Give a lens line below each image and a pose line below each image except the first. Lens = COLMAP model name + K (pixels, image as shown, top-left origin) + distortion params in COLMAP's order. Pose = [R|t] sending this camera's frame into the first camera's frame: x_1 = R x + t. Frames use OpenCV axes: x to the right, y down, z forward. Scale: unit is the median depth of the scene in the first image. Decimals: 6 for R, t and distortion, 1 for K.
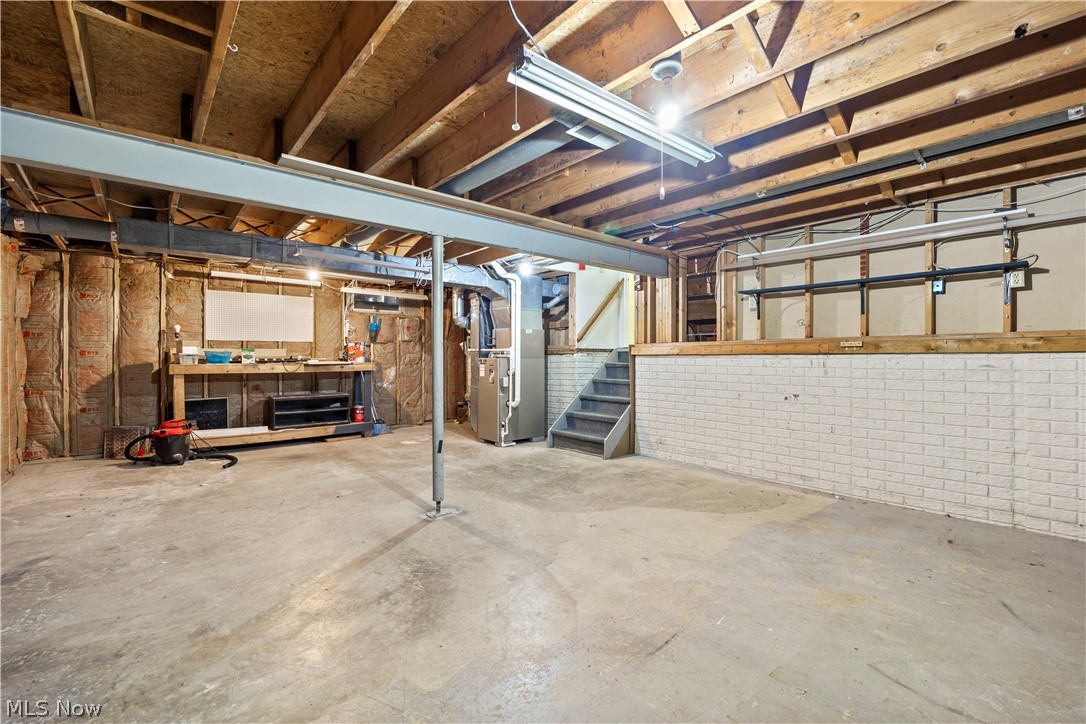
lens RADIAL K [[476.0, 0, 542.5], [0, 476.0, 357.6], [0, 0, 1]] dist [-0.020878, 0.000193]
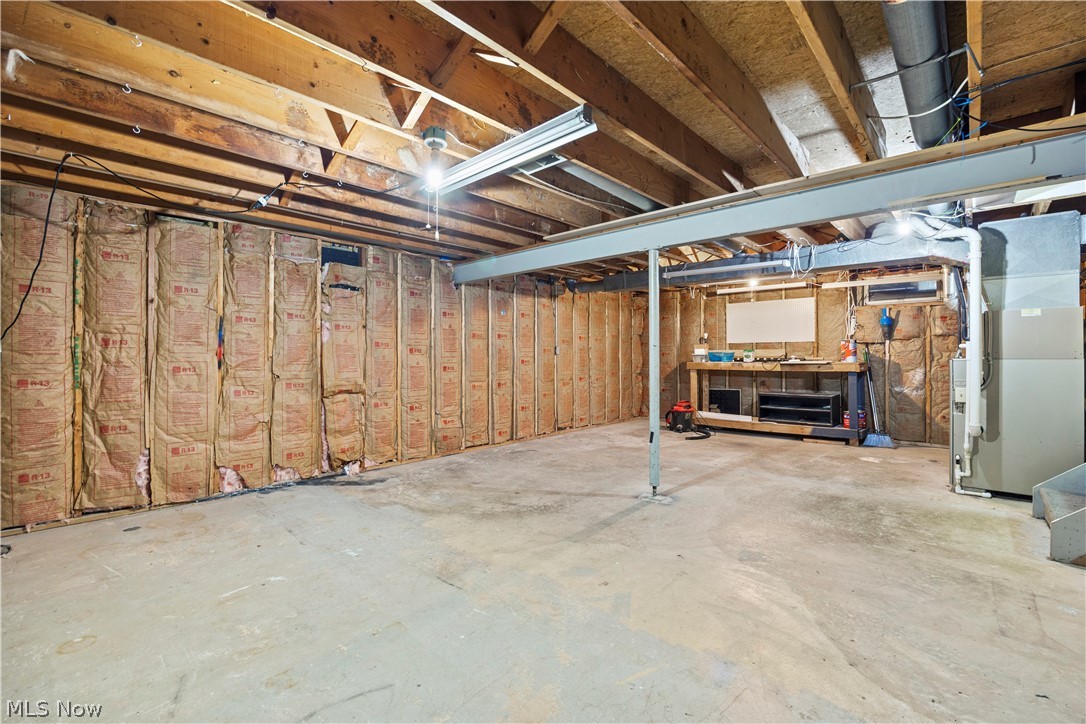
lens RADIAL K [[476.0, 0, 542.5], [0, 476.0, 357.6], [0, 0, 1]] dist [-0.020878, 0.000193]
pose [[0.092971, 0.002828, -0.995665, 0.630907], [0.002618, 0.999992, 0.003085, -0.004715], [0.995665, -0.002893, 0.092963, 0.457076]]
